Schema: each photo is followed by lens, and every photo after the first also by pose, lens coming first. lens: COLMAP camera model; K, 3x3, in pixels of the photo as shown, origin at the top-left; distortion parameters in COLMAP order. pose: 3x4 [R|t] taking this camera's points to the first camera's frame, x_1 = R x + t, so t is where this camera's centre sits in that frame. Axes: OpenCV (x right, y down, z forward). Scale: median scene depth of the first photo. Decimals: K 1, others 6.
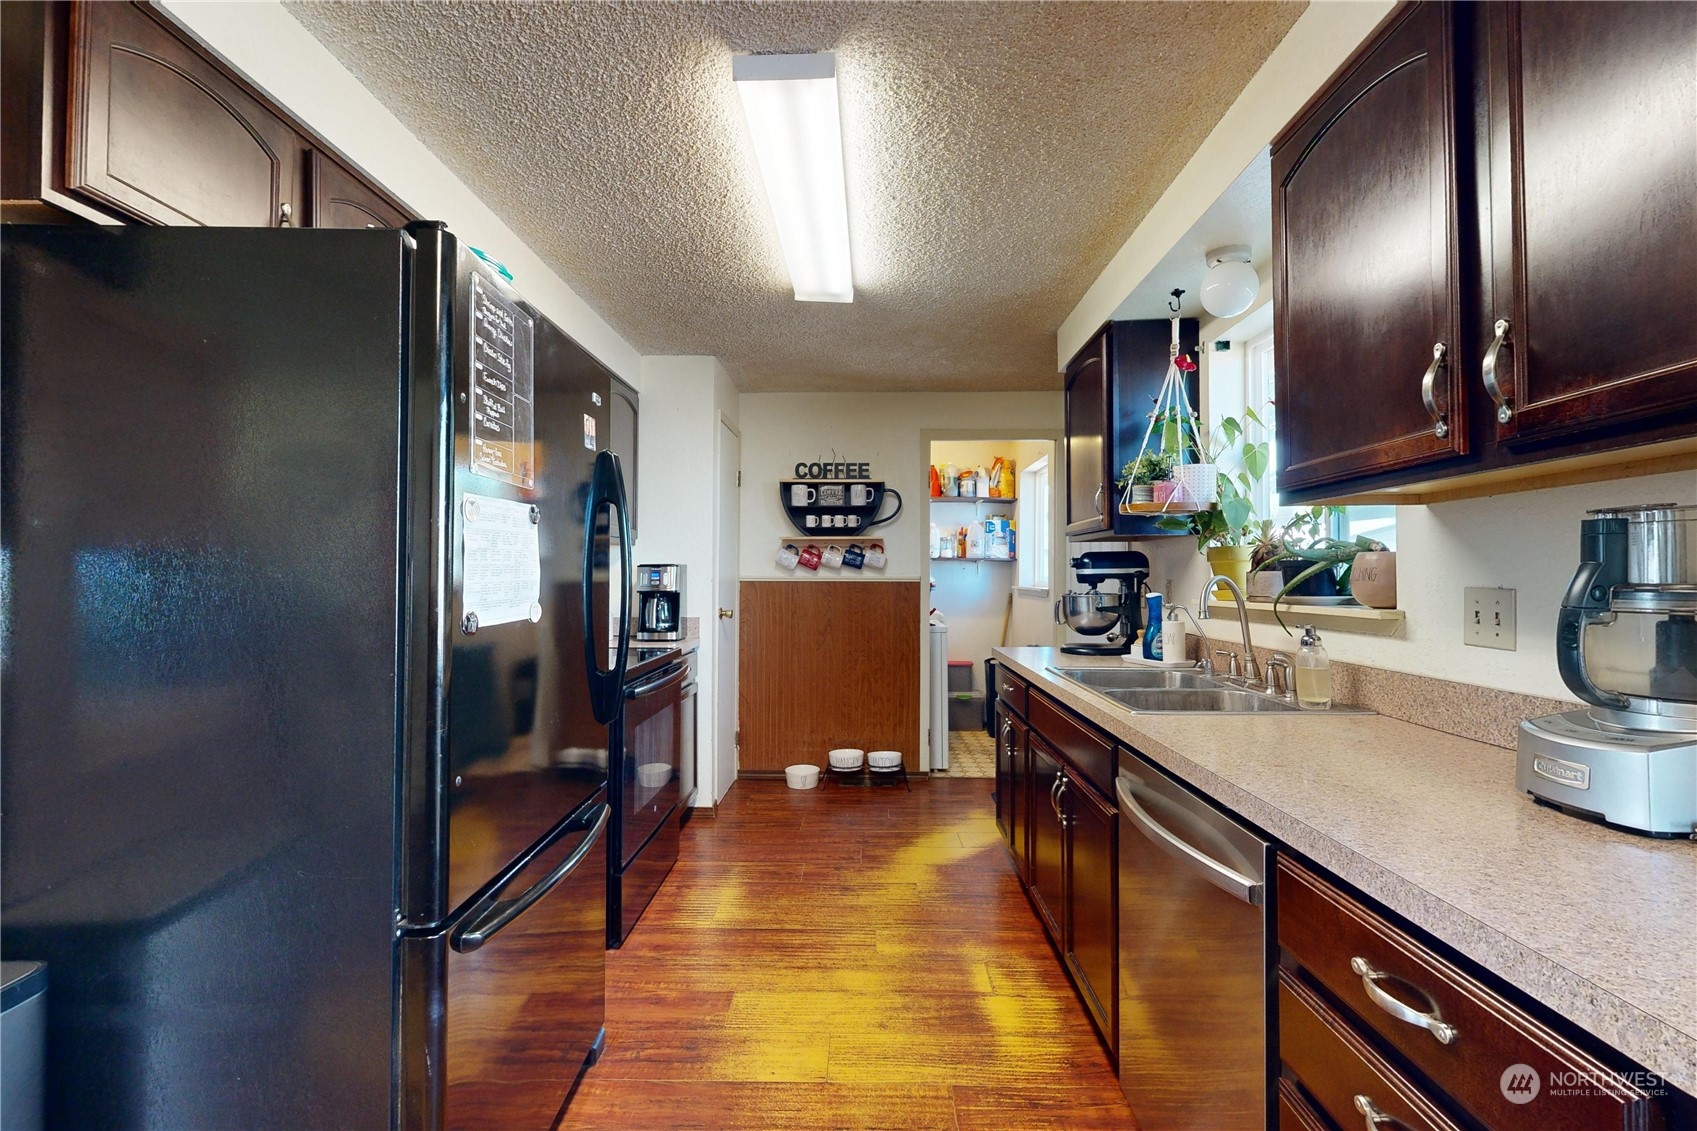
lens RADIAL K [[736.3, 0, 848.4], [0, 736.3, 568.7], [0, 0, 1]] dist [0.000160, -0.000336]
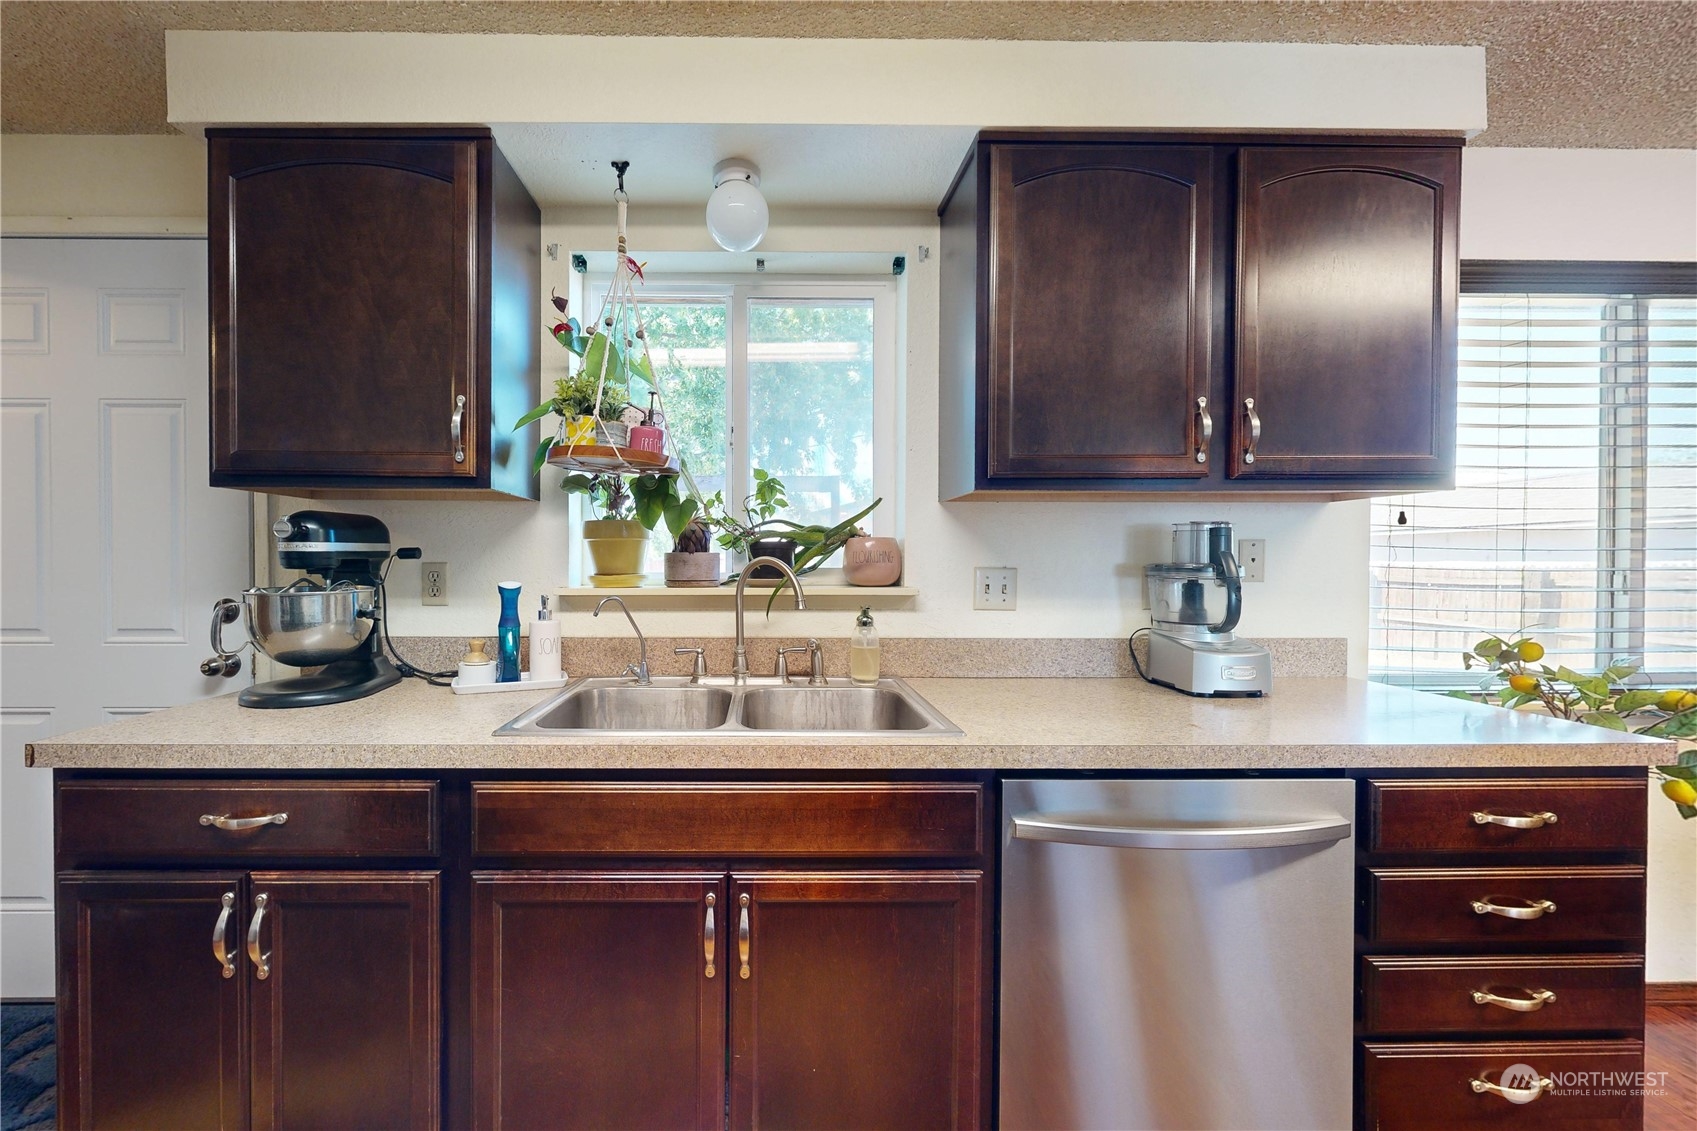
lens RADIAL K [[636.5, 0, 772.1], [0, 636.5, 567.7], [0, 0, 1]] dist [-0.000931, -0.000003]
pose [[-0.037966, -0.009900, 0.999230, -0.177425], [-0.014434, 0.999852, 0.009358, 0.011932], [-0.999175, -0.014067, -0.038103, 0.807517]]
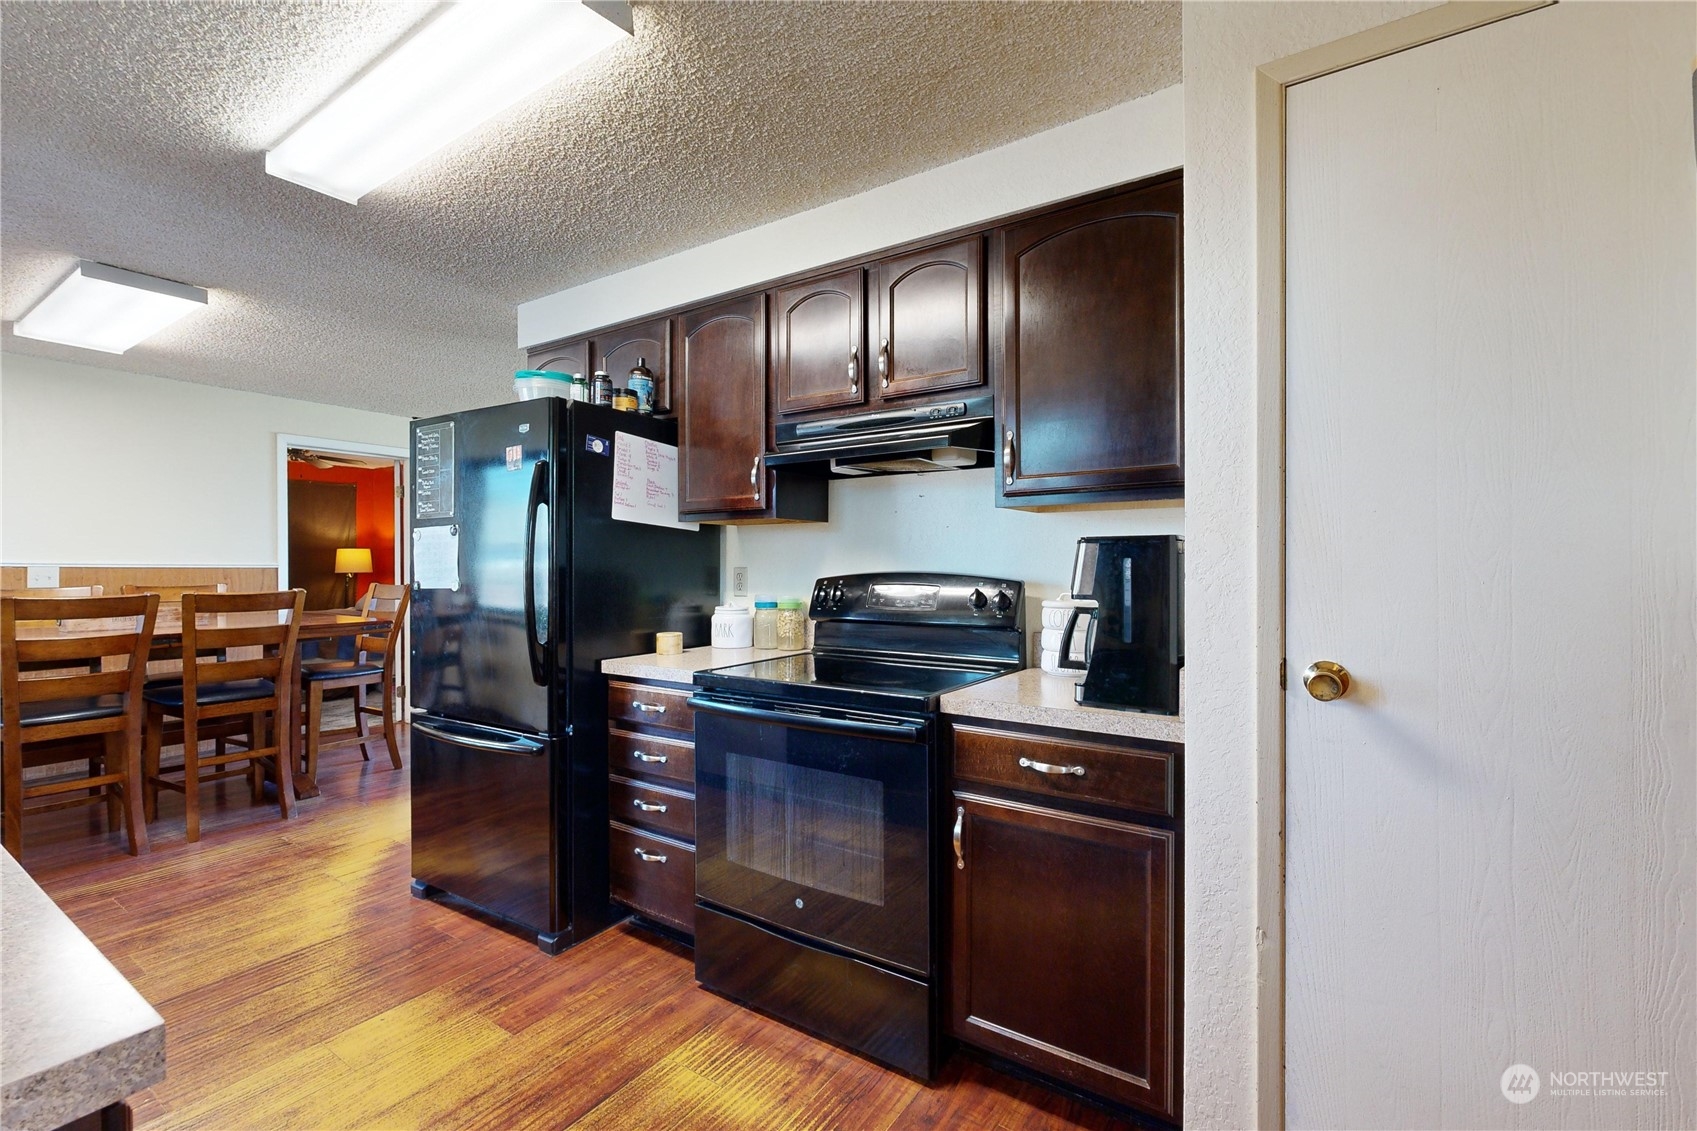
lens RADIAL K [[736.3, 0, 848.4], [0, 736.3, 568.7], [0, 0, 1]] dist [0.000160, -0.000336]
pose [[-0.534883, 0.004377, -0.844915, 0.314084], [0.009534, 0.999954, -0.000856, 0.016379], [0.844872, -0.008513, -0.534900, 1.524135]]
